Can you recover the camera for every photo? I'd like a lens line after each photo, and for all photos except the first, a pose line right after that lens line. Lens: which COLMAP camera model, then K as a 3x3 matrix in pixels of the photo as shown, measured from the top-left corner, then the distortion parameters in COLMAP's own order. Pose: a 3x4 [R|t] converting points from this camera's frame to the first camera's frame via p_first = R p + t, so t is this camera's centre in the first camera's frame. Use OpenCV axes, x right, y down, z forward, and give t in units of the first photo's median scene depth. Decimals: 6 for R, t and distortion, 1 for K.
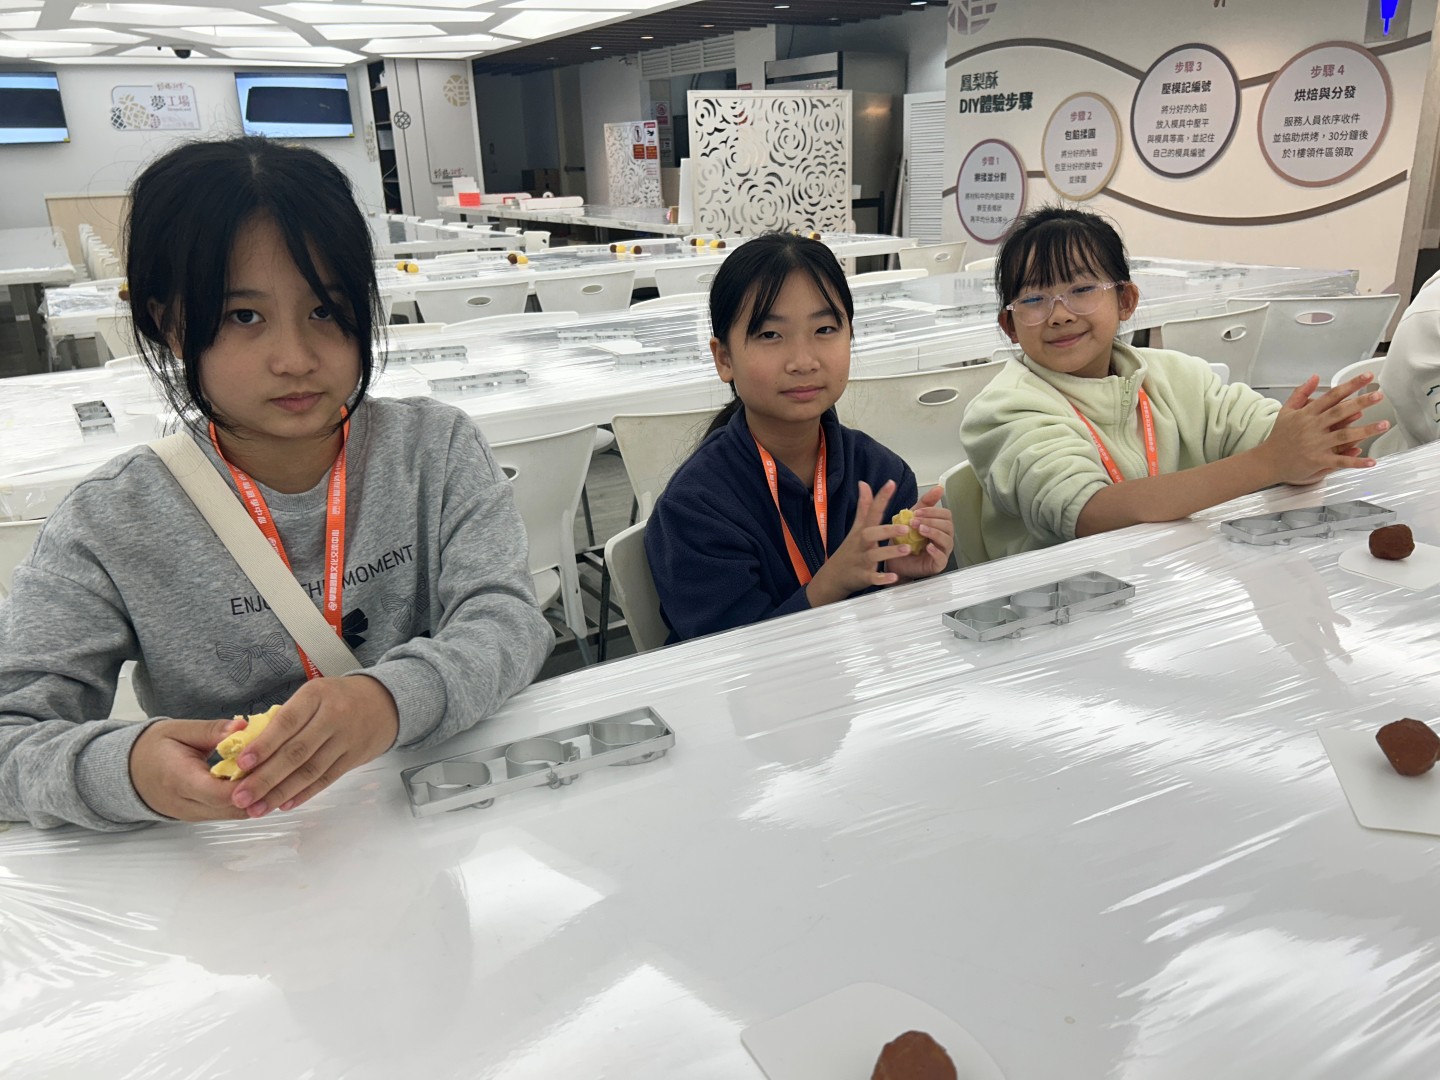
lens RADIAL K [[1102.5, 0, 744.4], [0, 1102.5, 507.4], [0, 0, 1]] dist [0.040888, -0.041191]
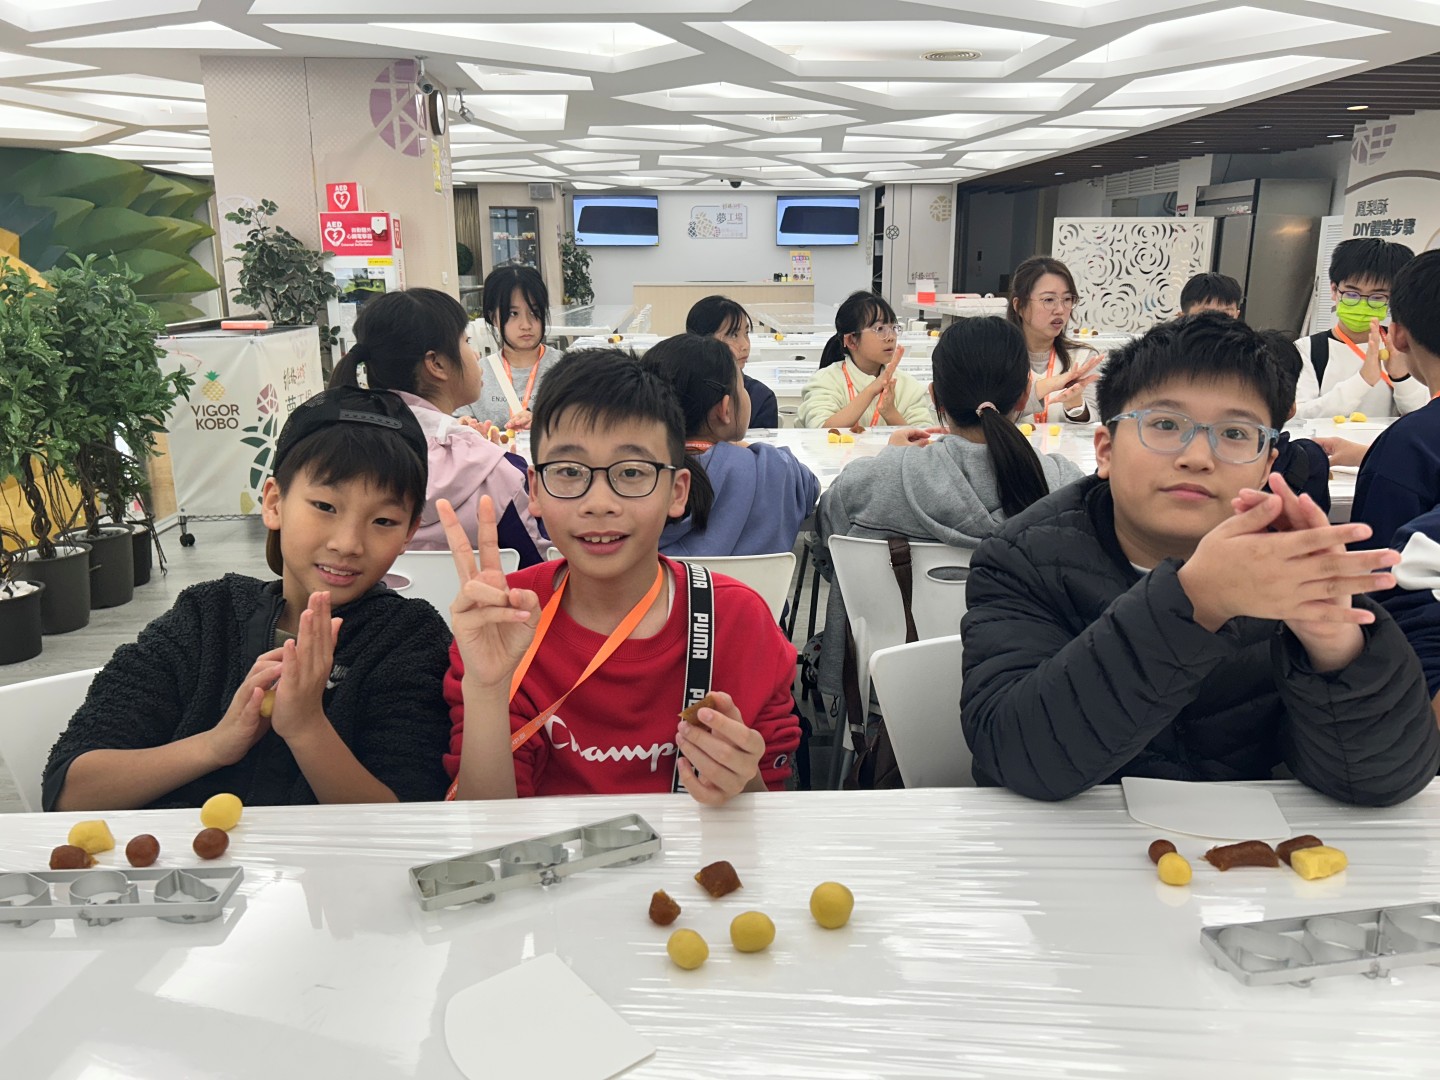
lens RADIAL K [[1102.5, 0, 721.4], [0, 1102.5, 533.7], [0, 0, 1]] dist [0.040888, -0.041191]
pose [[0.876648, 0.141827, -0.459753, 0.195416], [-0.170817, 0.985061, -0.021834, 0.055589], [0.449788, 0.097674, 0.887778, -0.201936]]
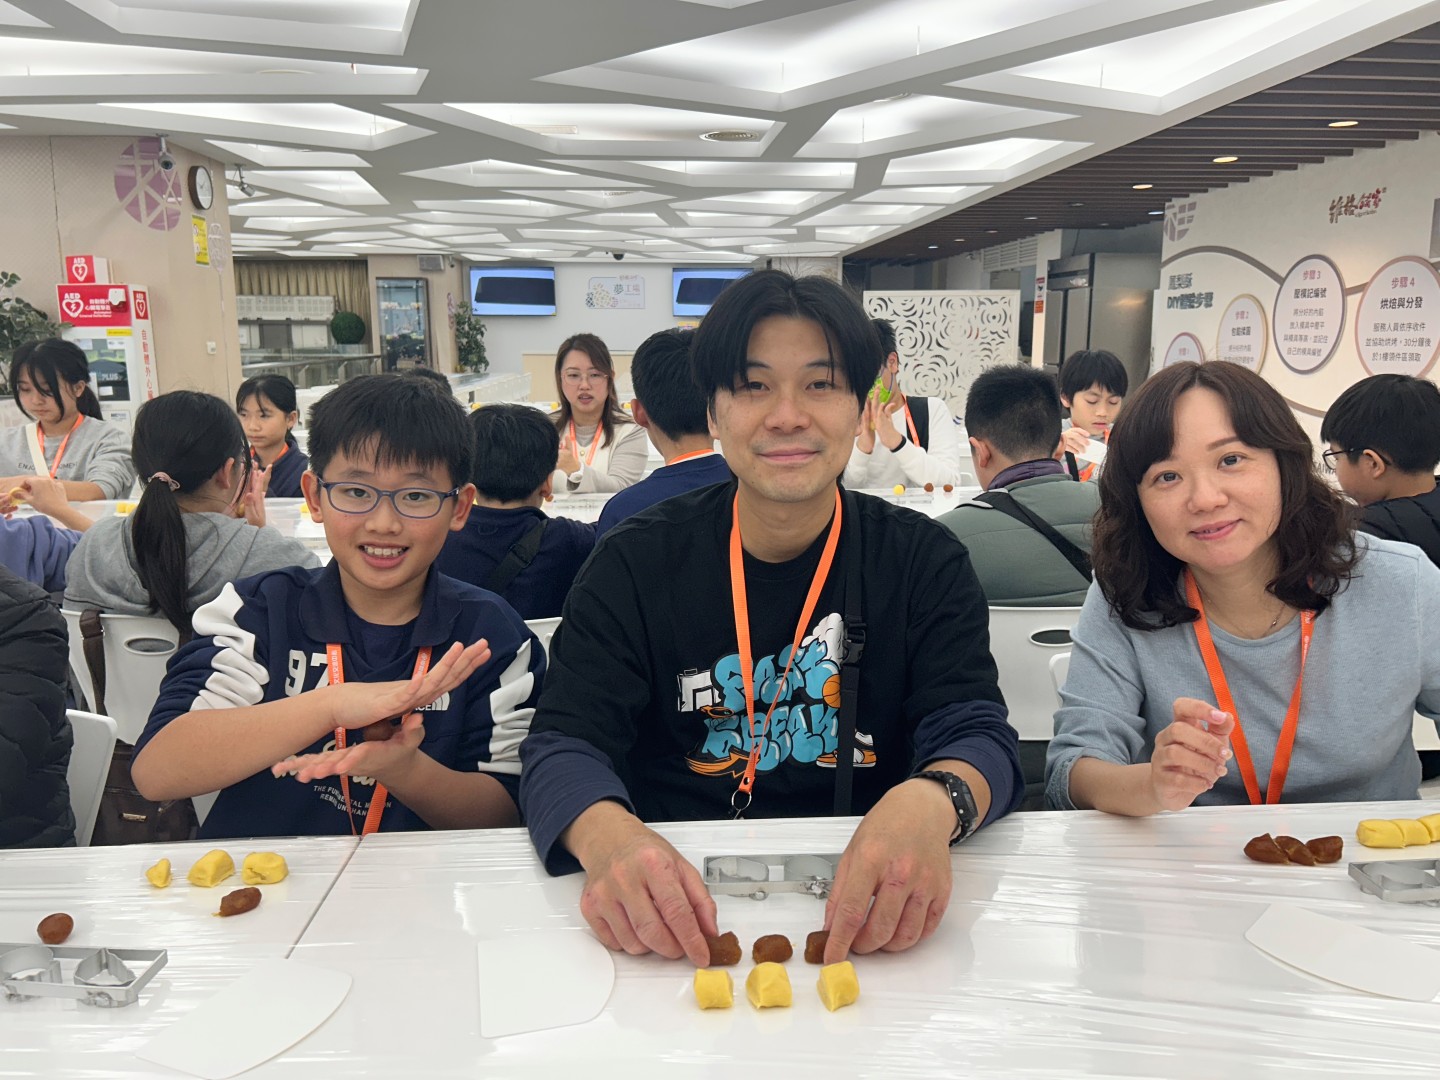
lens RADIAL K [[1102.5, 0, 722.0], [0, 1102.5, 532.0], [0, 0, 1]] dist [0.040888, -0.041191]
pose [[0.880857, 0.113068, -0.459681, 0.337221], [-0.169367, 0.982053, -0.082990, 0.027102], [0.442047, 0.150957, 0.884198, -0.132899]]
